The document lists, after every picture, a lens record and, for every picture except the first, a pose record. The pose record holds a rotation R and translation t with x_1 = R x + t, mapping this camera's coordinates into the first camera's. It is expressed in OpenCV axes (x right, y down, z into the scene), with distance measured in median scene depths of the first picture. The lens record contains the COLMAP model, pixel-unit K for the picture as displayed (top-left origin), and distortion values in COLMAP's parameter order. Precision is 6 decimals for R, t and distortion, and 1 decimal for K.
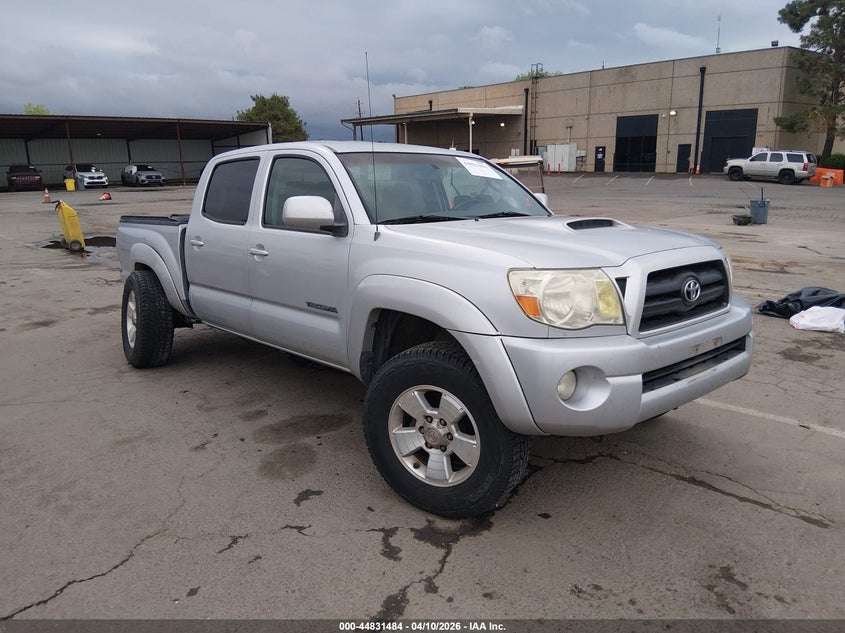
lens RADIAL K [[669.2, 0, 402.0], [0, 669.2, 298.8], [0, 0, 1]] dist [-0.007979, -0.003080]
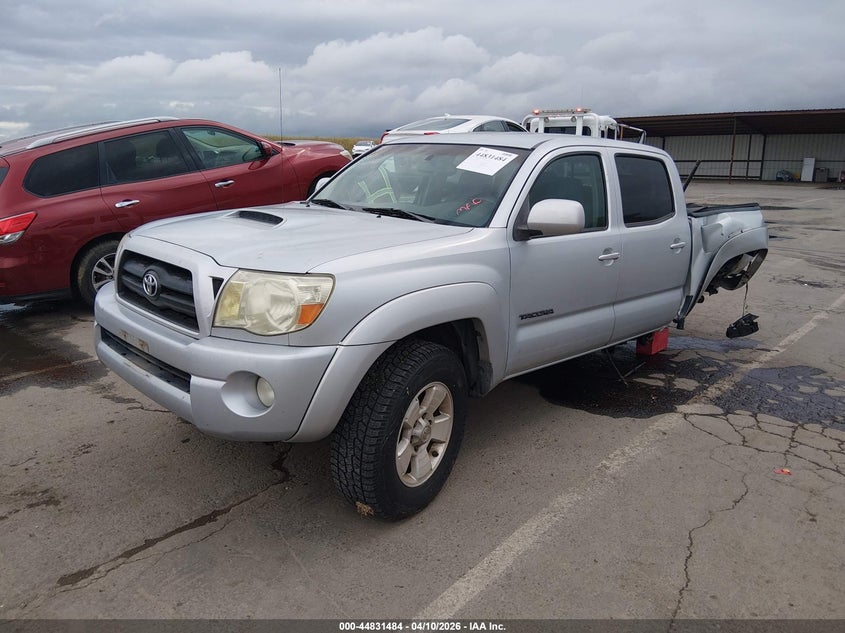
lens RADIAL K [[629.2, 0, 428.6], [0, 629.2, 315.6], [0, 0, 1]] dist [0.000899, -0.002786]
pose [[0.068180, 0.241672, -0.967960, 1.251020], [-0.215497, 0.950882, 0.222229, -0.239511], [0.974122, 0.193440, 0.116911, 1.191980]]
